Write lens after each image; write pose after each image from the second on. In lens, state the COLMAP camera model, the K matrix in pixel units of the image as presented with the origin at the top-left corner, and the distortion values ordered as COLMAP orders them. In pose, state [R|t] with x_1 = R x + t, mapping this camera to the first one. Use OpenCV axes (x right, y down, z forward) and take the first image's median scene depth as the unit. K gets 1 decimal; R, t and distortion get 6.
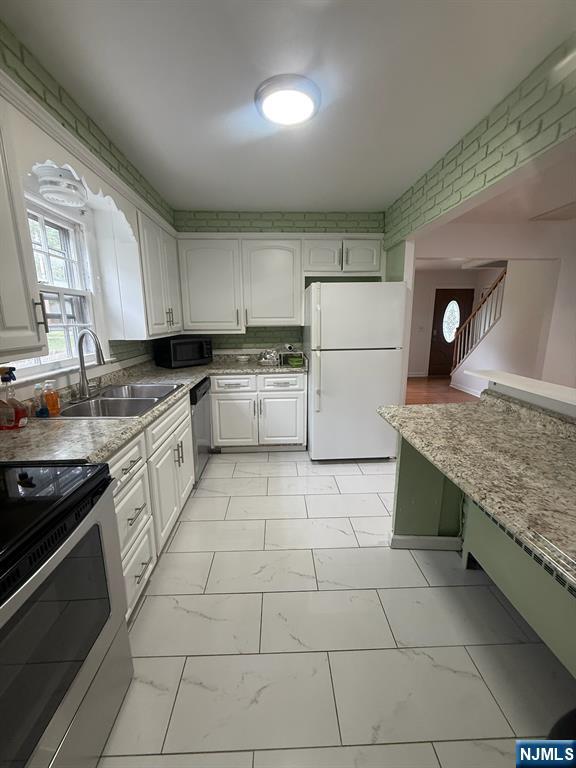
lens RADIAL K [[306.2, 0, 288.2], [0, 306.2, 384.3], [0, 0, 1]] dist [-0.000168, 0.000295]
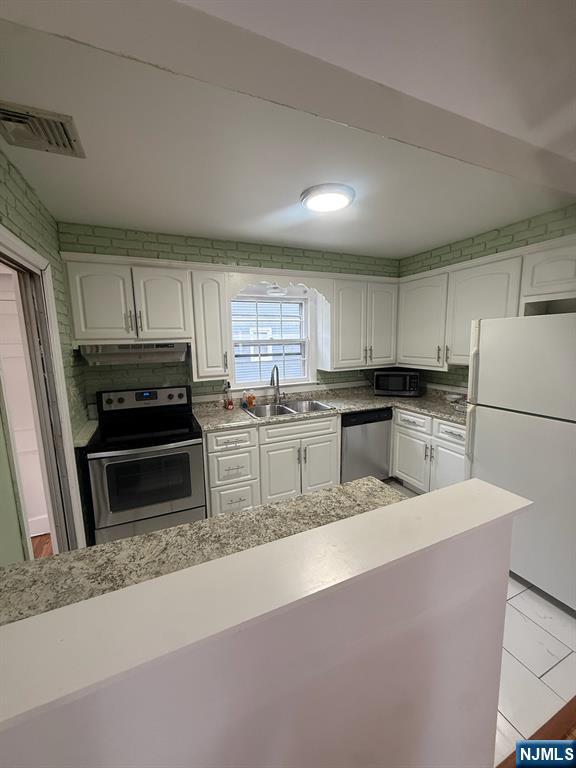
lens RADIAL K [[306.2, 0, 283.7], [0, 306.2, 383.0], [0, 0, 1]] dist [-0.000168, 0.000295]
pose [[0.358263, 0.131700, -0.924285, 0.591231], [-0.172351, 0.982315, 0.073163, -0.126814], [0.917574, 0.133090, 0.374625, 0.238958]]
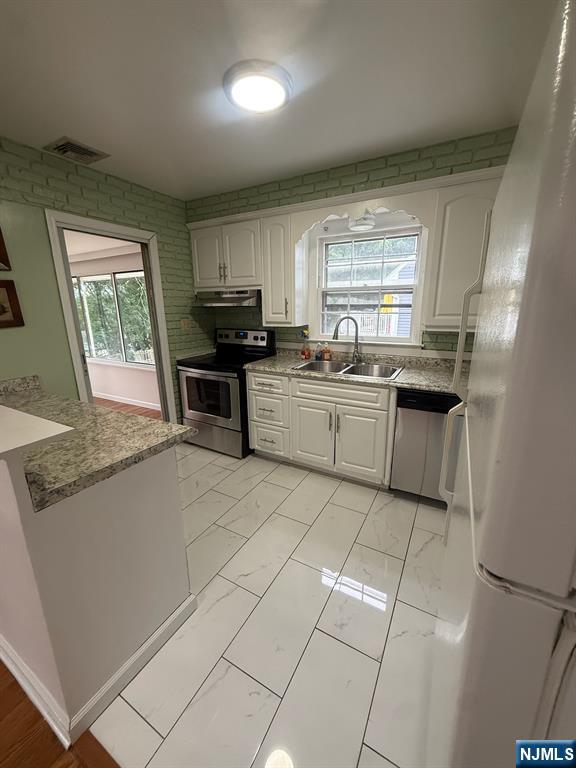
lens RADIAL K [[306.2, 0, 285.4], [0, 306.2, 382.6], [0, 0, 1]] dist [-0.000168, 0.000295]
pose [[-0.526820, 0.221380, -0.820641, 0.479712], [-0.161316, 0.921897, 0.352254, -0.213211], [0.834528, 0.317957, -0.449962, 0.906434]]
